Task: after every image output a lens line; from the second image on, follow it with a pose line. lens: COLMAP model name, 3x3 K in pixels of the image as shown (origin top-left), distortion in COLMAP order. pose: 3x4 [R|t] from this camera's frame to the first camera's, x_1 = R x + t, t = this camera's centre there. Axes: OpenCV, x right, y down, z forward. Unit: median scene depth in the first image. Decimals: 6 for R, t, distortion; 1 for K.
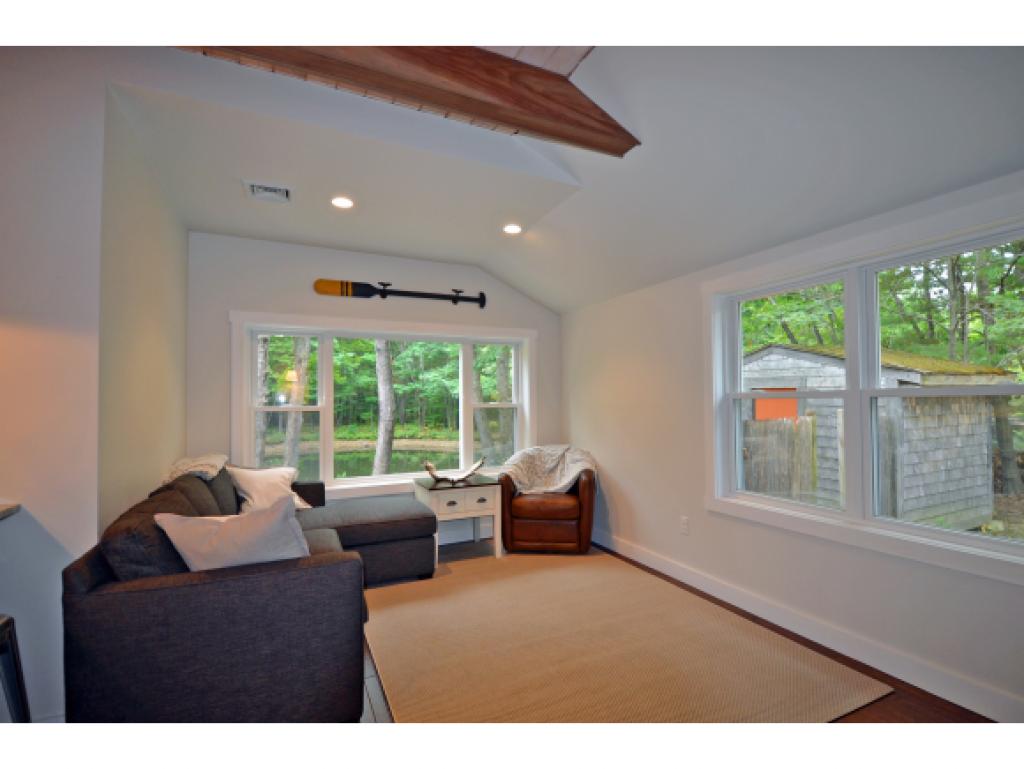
lens RADIAL K [[491.7, 0, 533.7], [0, 491.7, 386.9], [0, 0, 1]] dist [0.024281, -0.026896]
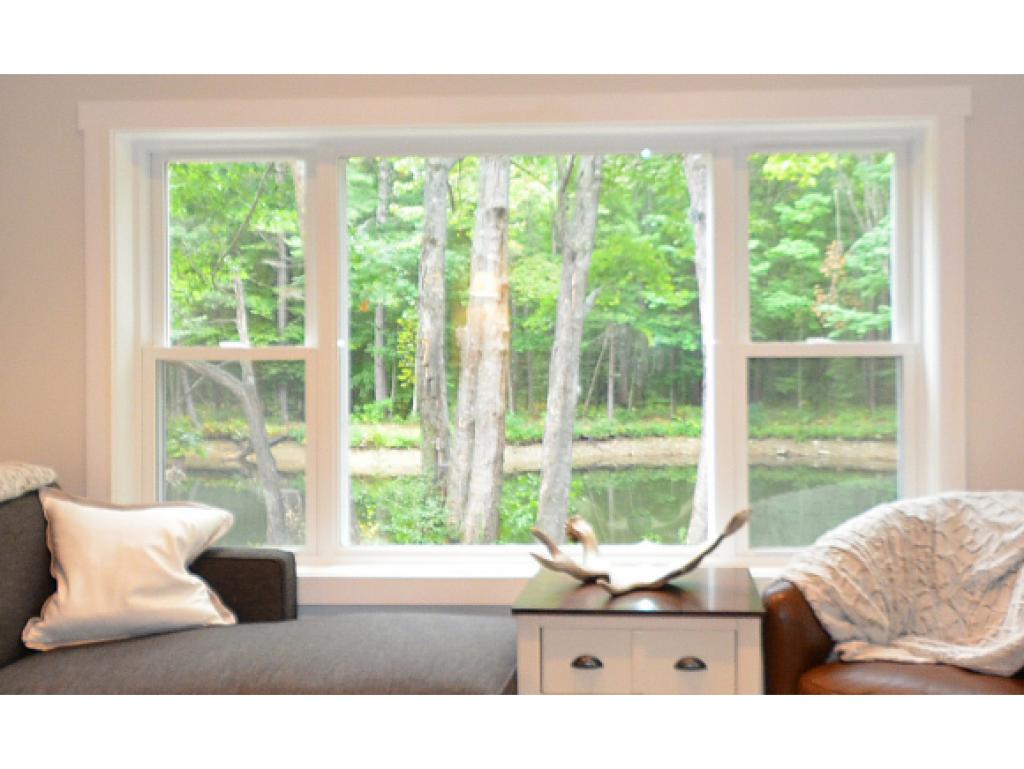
lens RADIAL K [[1161.0, 0, 597.6], [0, 1161.0, 355.3], [0, 0, 1]] dist [0.019173, -0.002907]
pose [[0.871724, 0.006279, -0.489956, 0.166054], [0.008834, 0.999554, 0.028527, 0.020903], [0.489917, -0.029196, 0.871280, 0.322478]]
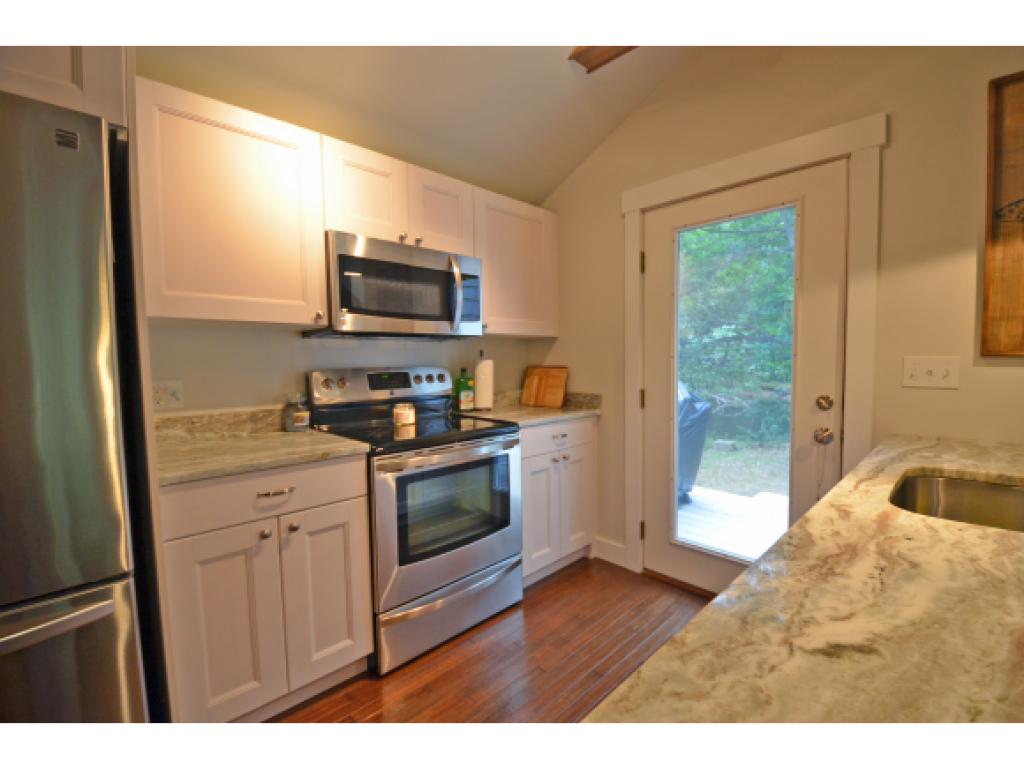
lens RADIAL K [[448.2, 0, 534.6], [0, 448.2, 387.3], [0, 0, 1]] dist [0.016390, -0.021026]
pose [[0.323099, 0.063938, -0.944203, -0.375534], [0.037386, 0.996074, 0.080244, 0.011929], [0.945626, -0.061227, 0.319440, -0.125617]]
